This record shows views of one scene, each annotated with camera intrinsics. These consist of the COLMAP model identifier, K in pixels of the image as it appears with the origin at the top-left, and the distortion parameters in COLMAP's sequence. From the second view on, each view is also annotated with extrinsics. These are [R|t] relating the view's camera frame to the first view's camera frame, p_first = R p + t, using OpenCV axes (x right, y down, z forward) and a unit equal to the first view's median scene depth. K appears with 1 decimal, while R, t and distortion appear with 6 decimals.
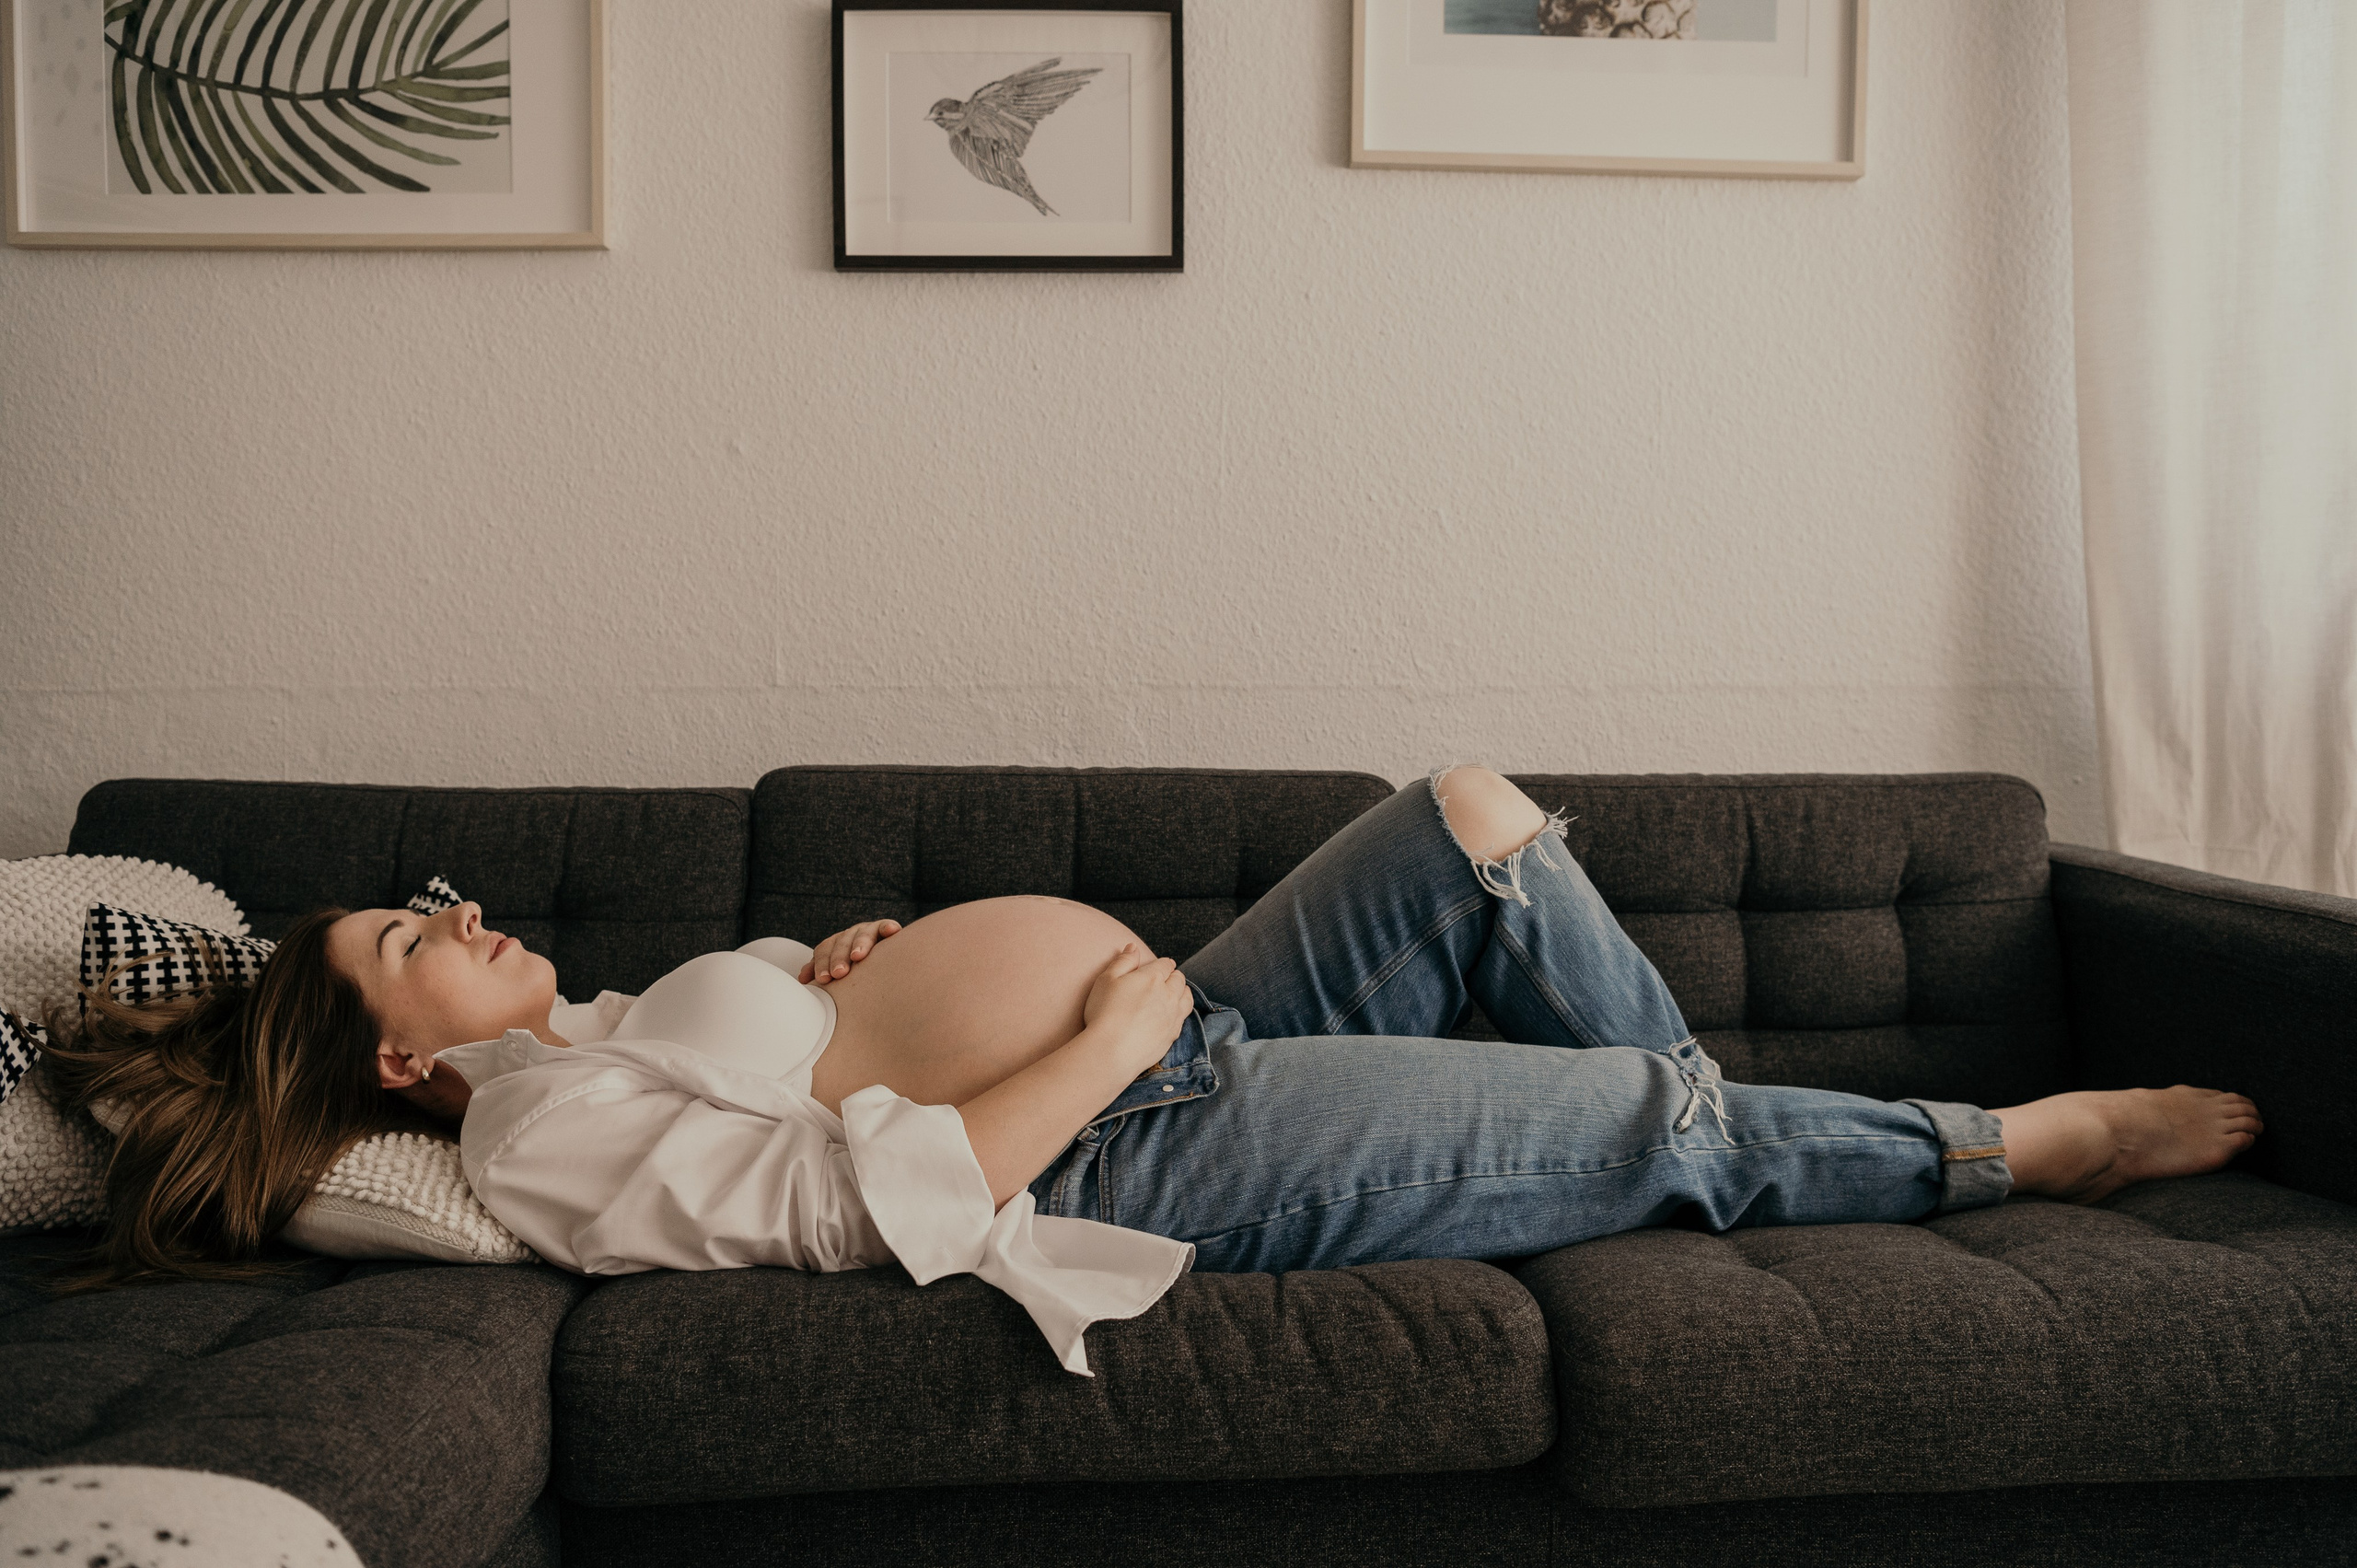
lens RADIAL K [[1767.5, 0, 1178.5], [0, 1767.5, 784.0], [0, 0, 1]] dist [-0.037662, -0.001172]
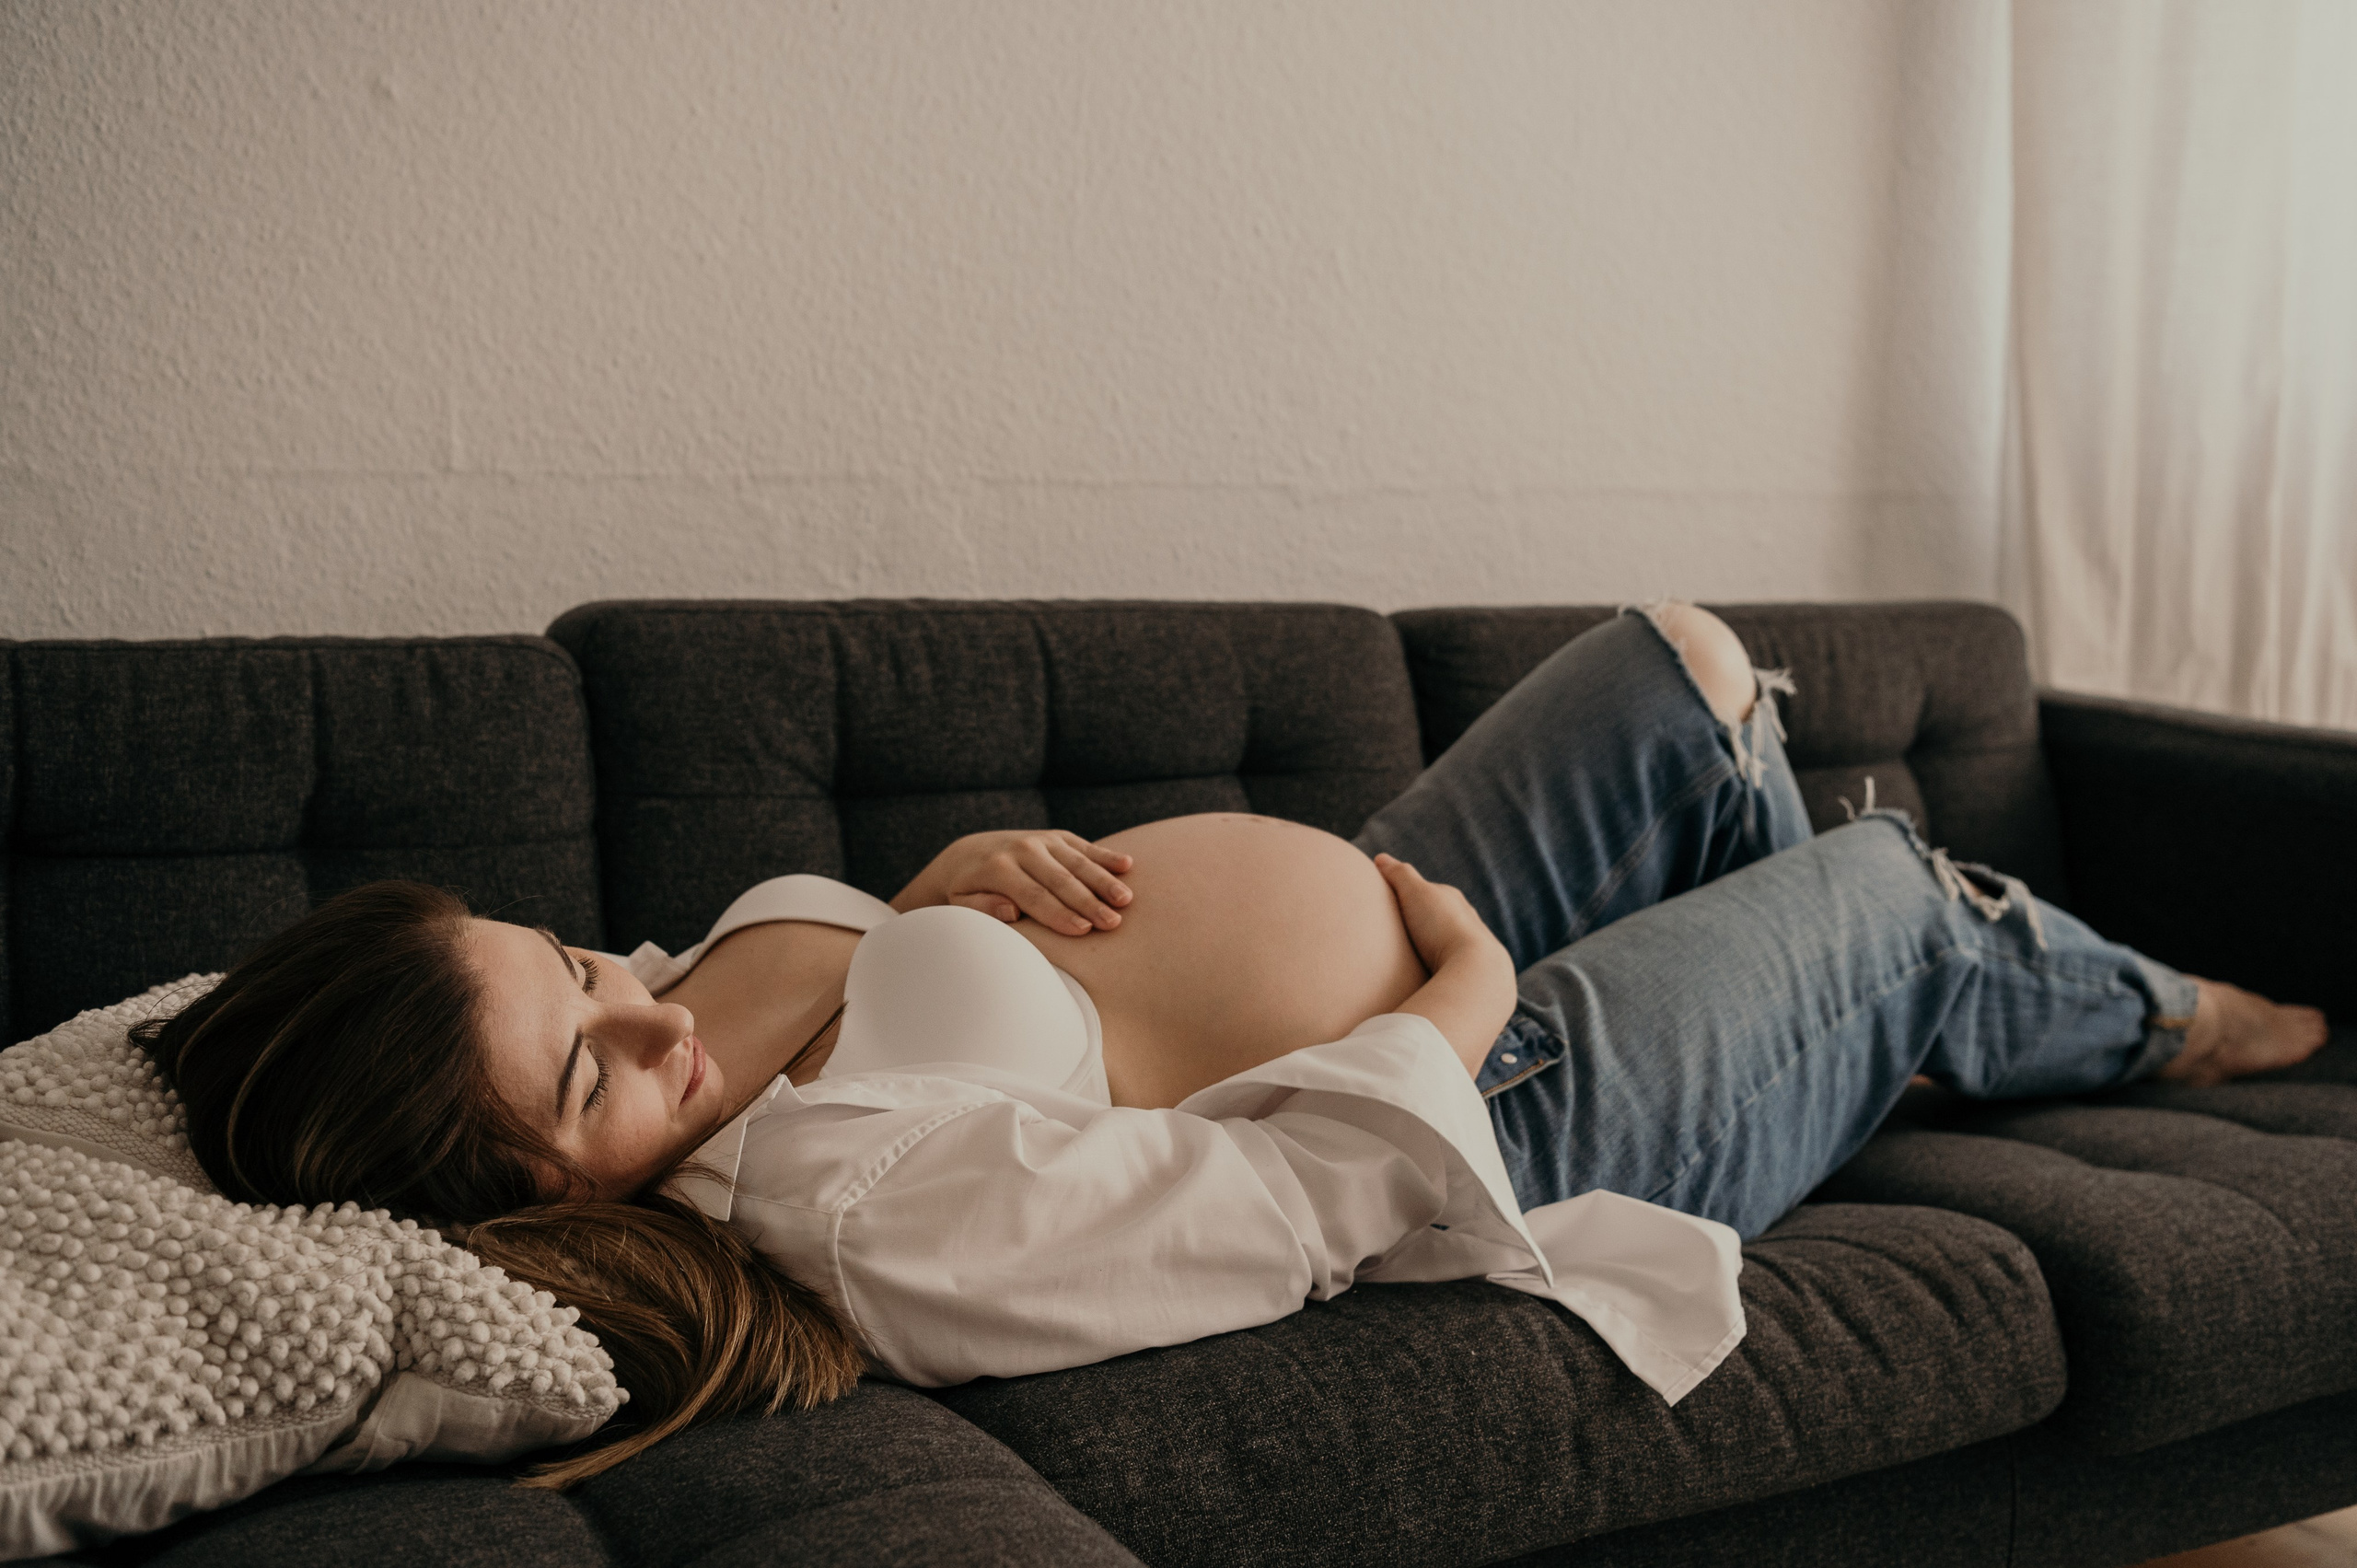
lens RADIAL K [[2493.9, 0, 1178.5], [0, 2493.9, 784.0], [0, 0, 1]] dist [-0.005494, 0.003164]
pose [[0.896668, -0.037753, 0.441092, -0.457720], [0.000336, 0.996415, 0.084600, -0.021244], [-0.442704, -0.075710, 0.893466, 0.068020]]
